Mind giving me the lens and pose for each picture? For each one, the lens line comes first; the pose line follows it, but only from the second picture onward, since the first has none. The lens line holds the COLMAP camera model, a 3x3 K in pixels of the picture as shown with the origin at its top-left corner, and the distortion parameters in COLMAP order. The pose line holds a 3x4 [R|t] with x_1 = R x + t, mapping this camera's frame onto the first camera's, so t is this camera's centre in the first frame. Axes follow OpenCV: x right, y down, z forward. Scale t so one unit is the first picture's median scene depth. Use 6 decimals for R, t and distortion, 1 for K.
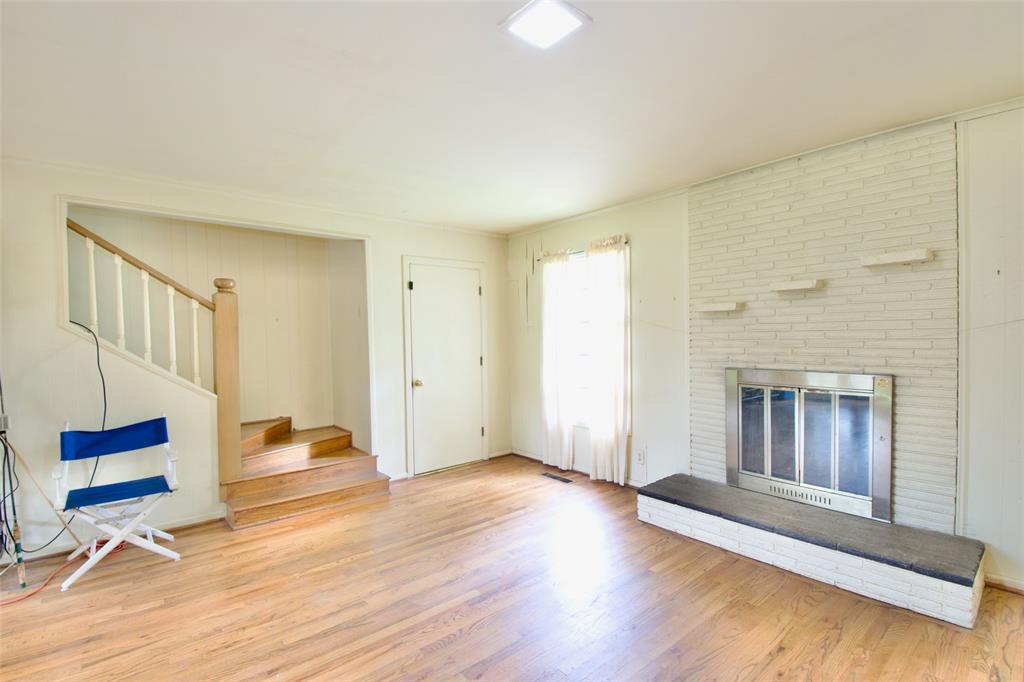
lens RADIAL K [[474.4, 0, 514.4], [0, 474.4, 347.0], [0, 0, 1]] dist [0.017014, -0.024854]
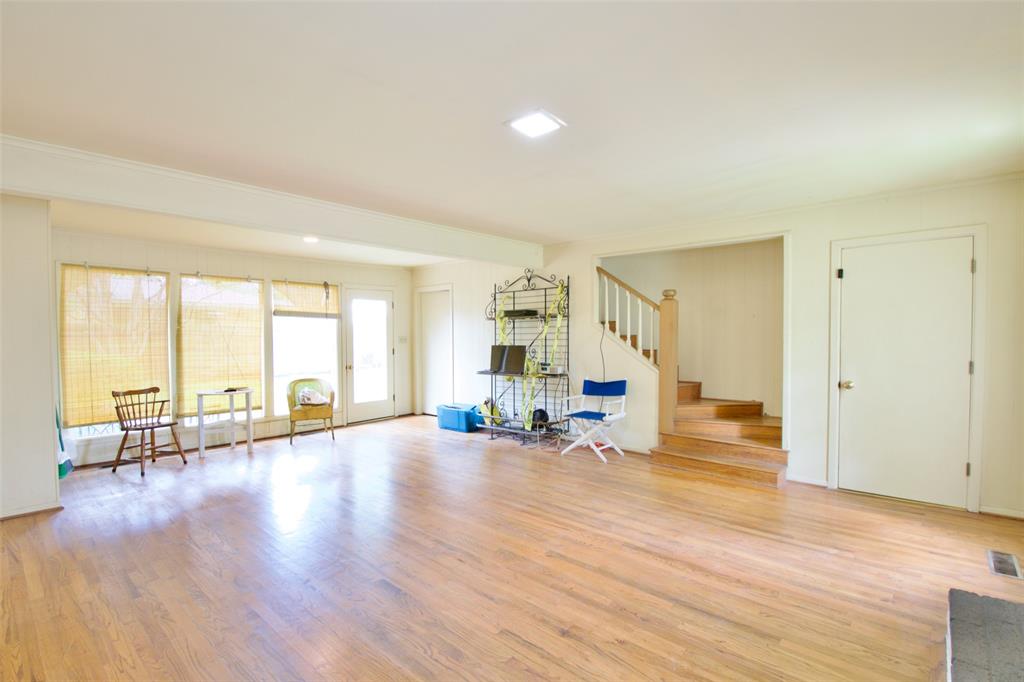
lens RADIAL K [[474.4, 0, 514.4], [0, 474.4, 347.0], [0, 0, 1]] dist [0.017014, -0.024854]
pose [[0.142751, 0.042156, -0.988861, 0.742025], [-0.021440, 0.998990, 0.039493, -0.019470], [0.989526, 0.015563, 0.143510, 0.353000]]
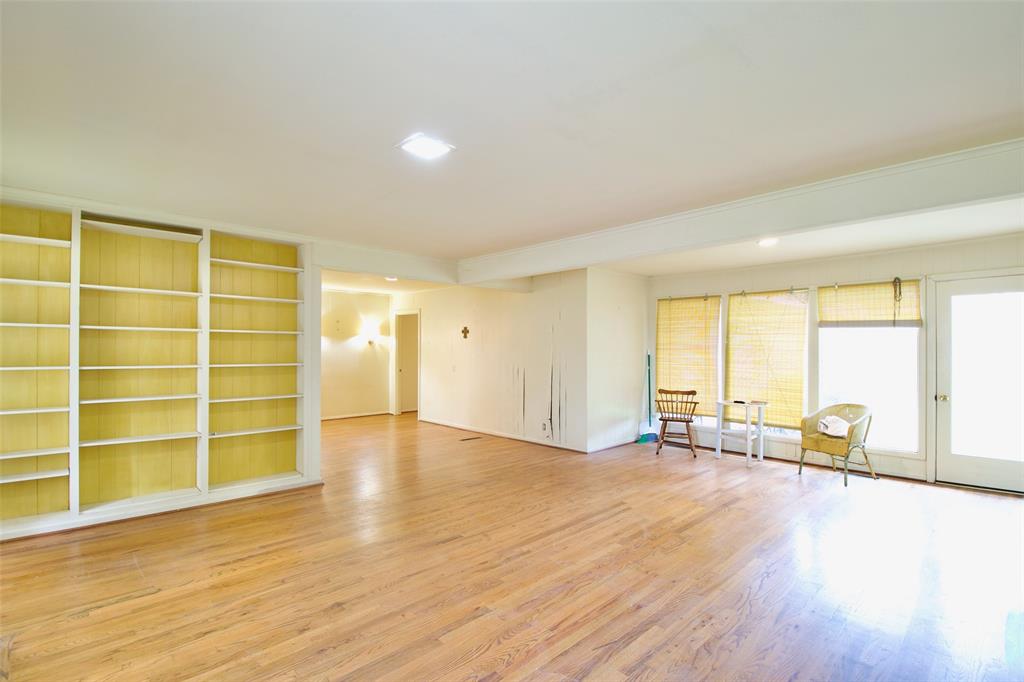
lens RADIAL K [[474.4, 0, 514.4], [0, 474.4, 347.0], [0, 0, 1]] dist [0.017014, -0.024854]
pose [[-0.998111, 0.015183, -0.059539, -0.058316], [0.014011, 0.999701, 0.020056, -0.027867], [0.059826, 0.019183, -0.998024, 1.227010]]
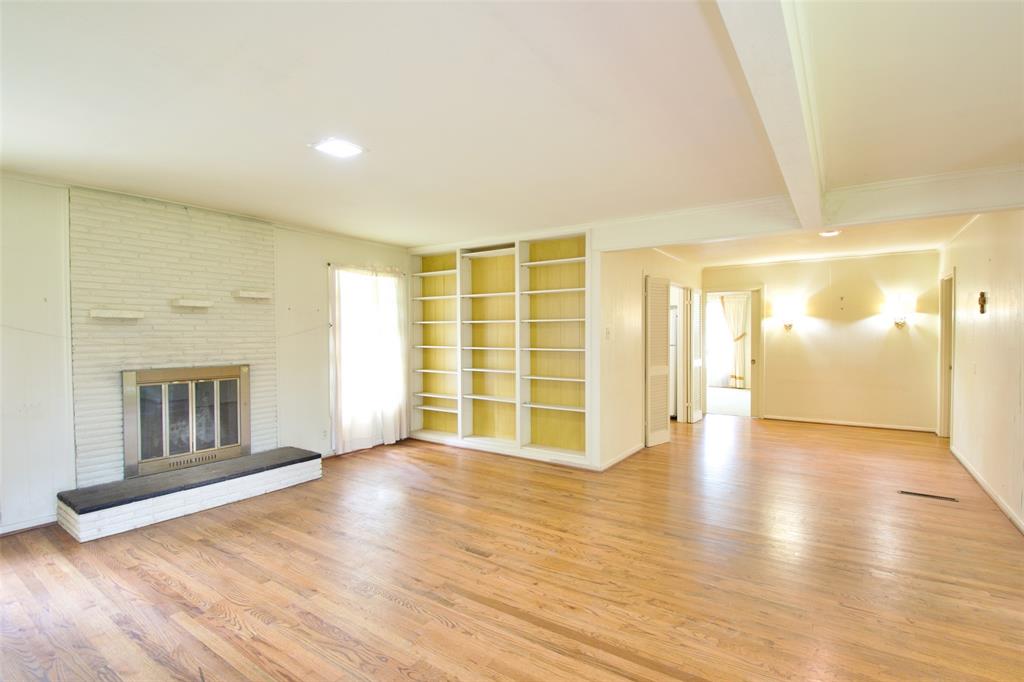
lens RADIAL K [[474.4, 0, 514.4], [0, 474.4, 347.0], [0, 0, 1]] dist [0.017014, -0.024854]
pose [[-0.269706, -0.005790, 0.962925, -0.807969], [0.032260, 0.999366, 0.015045, 0.002443], [-0.962402, 0.035122, -0.269348, 0.423699]]
